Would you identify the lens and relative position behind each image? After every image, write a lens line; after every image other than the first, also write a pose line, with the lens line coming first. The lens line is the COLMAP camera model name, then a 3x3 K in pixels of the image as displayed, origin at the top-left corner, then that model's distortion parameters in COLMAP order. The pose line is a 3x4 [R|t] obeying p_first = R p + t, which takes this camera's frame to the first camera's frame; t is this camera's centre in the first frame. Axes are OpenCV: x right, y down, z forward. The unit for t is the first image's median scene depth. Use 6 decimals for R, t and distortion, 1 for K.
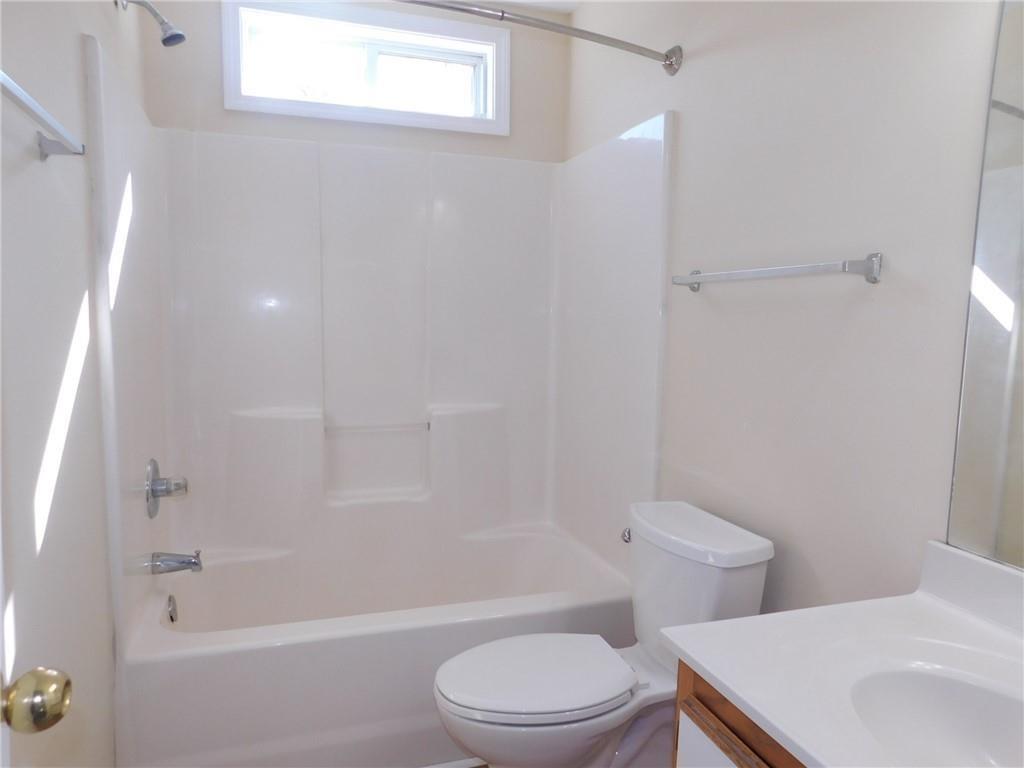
lens RADIAL K [[701.5, 0, 512.0], [0, 701.5, 384.0], [0, 0, 1]] dist [-0.051052, 0.060354]
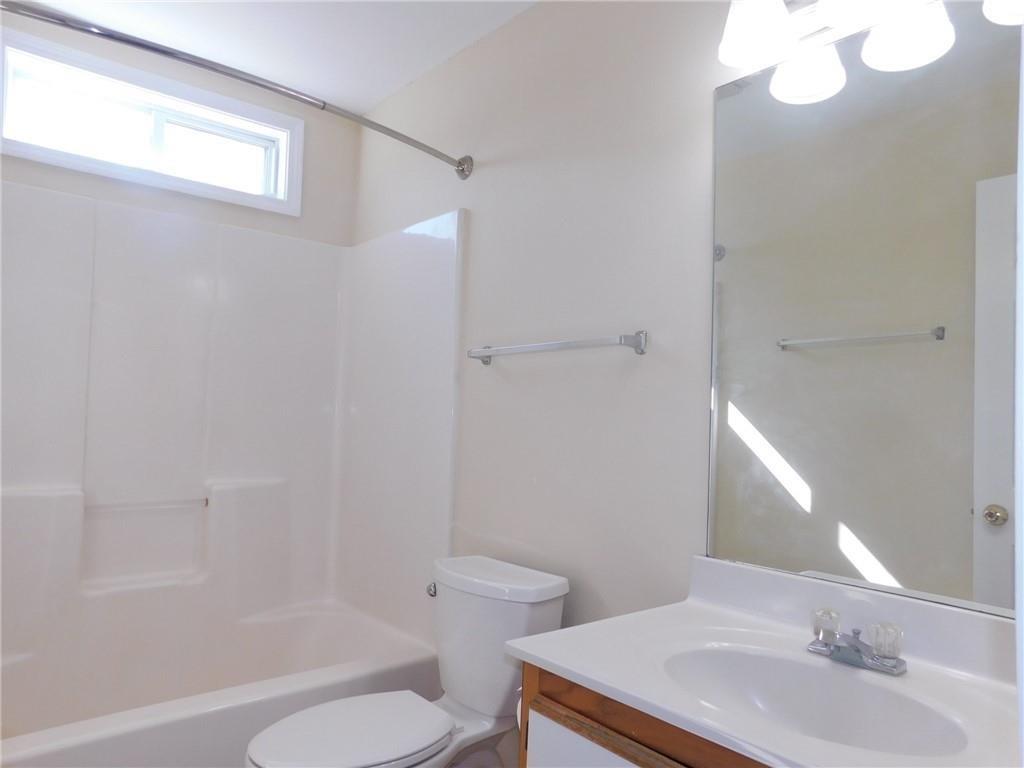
lens RADIAL K [[701.5, 0, 512.0], [0, 701.5, 384.0], [0, 0, 1]] dist [-0.051052, 0.060354]
pose [[0.929646, 0.027361, 0.367437, -0.113425], [0.024276, 0.990524, -0.135177, 0.052138], [-0.367654, 0.134586, 0.920172, -0.051988]]
